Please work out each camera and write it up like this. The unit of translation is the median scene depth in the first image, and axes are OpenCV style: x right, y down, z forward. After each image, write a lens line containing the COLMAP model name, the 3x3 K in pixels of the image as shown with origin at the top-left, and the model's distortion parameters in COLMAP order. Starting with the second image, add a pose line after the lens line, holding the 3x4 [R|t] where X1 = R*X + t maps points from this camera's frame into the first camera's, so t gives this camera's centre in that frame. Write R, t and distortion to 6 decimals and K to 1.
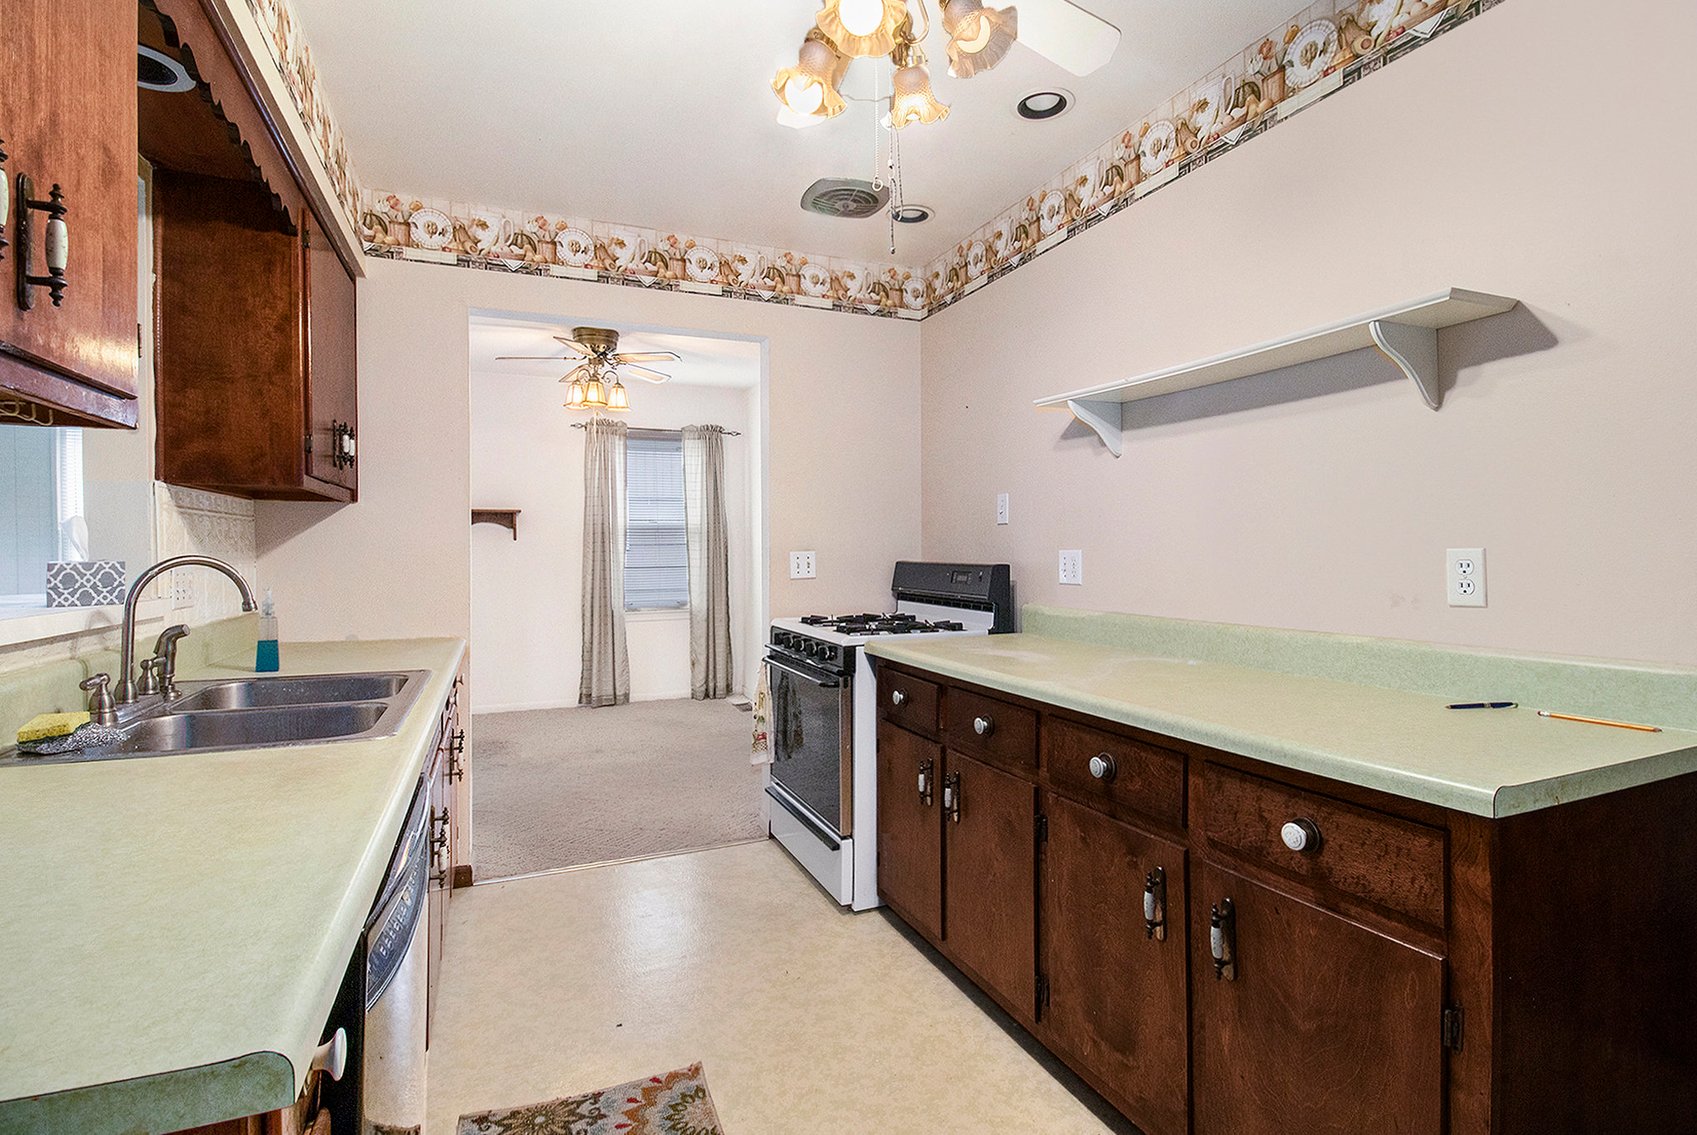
lens RADIAL K [[804.1, 0, 858.9], [0, 804.1, 554.9], [0, 0, 1]] dist [-0.018024, -0.000422]
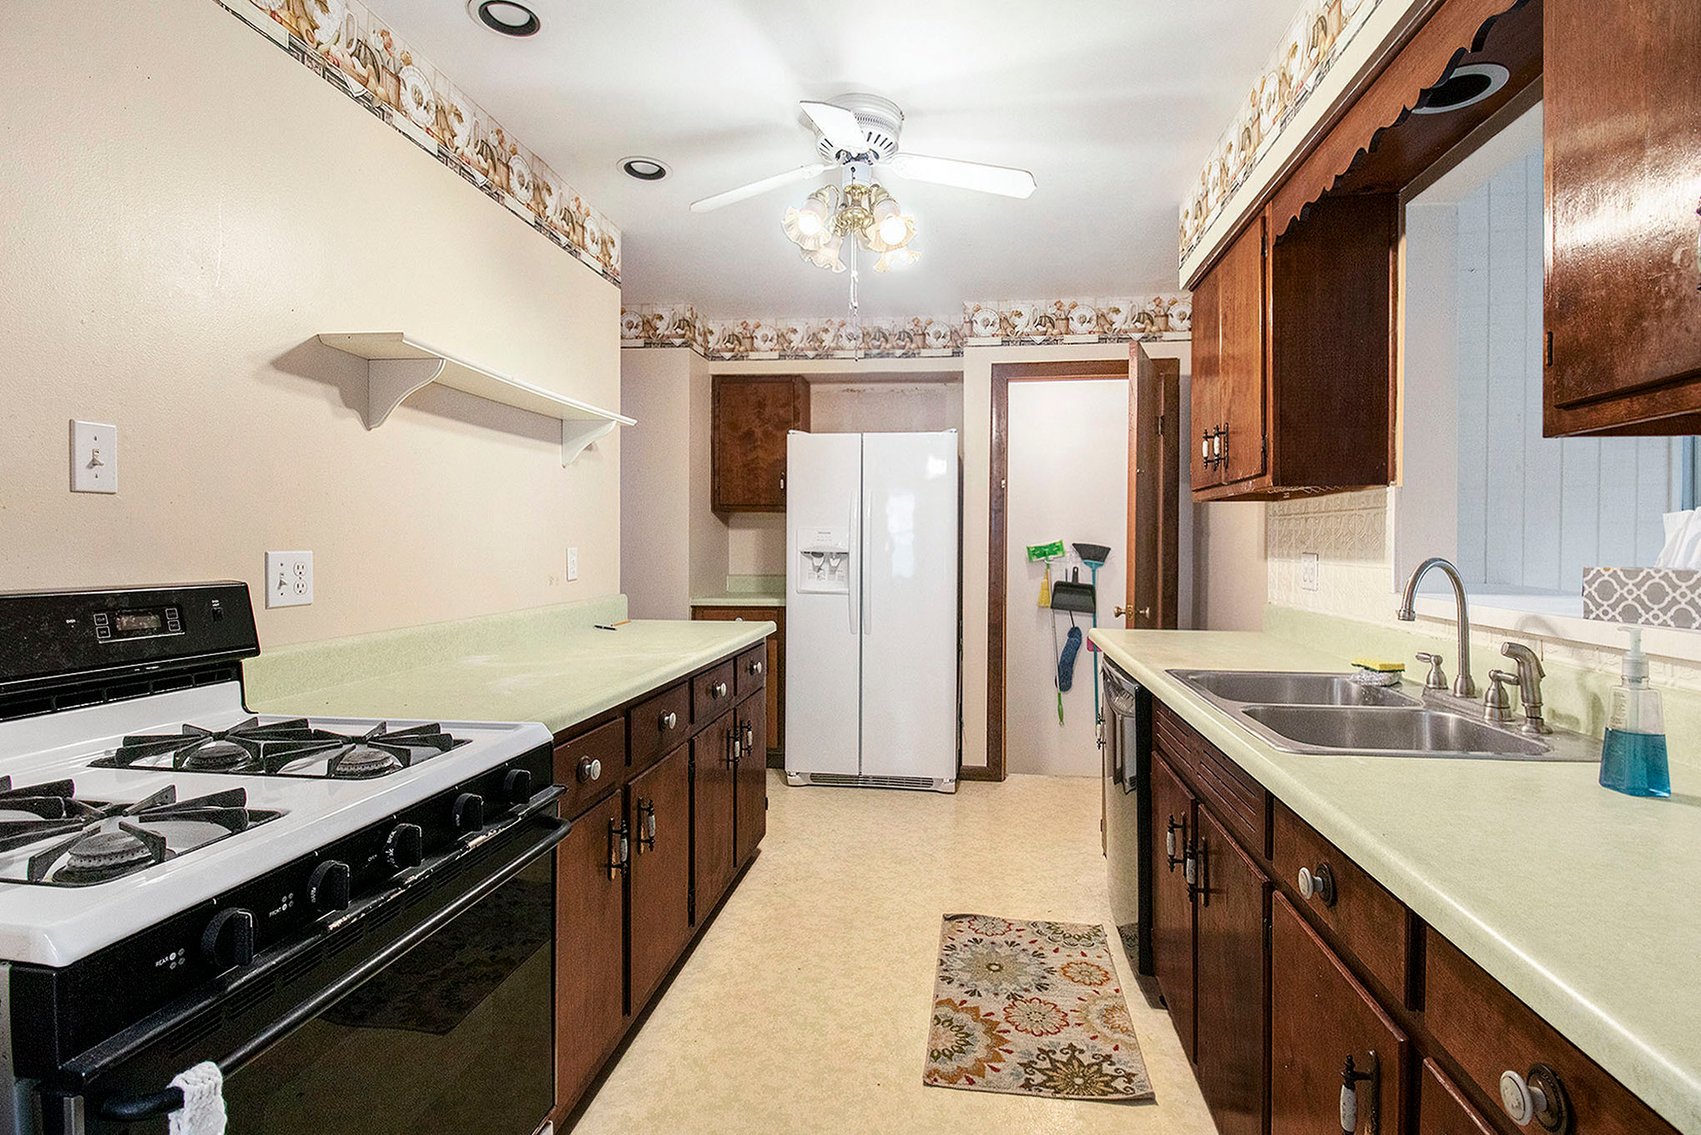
lens RADIAL K [[806.0, 0, 862.9], [0, 806.0, 559.4], [0, 0, 1]] dist [-0.018024, -0.000422]
pose [[-0.845688, -0.011184, 0.533560, -0.544601], [-0.001797, 0.999834, 0.018109, -0.013354], [-0.533674, 0.014355, -0.845568, 1.550780]]
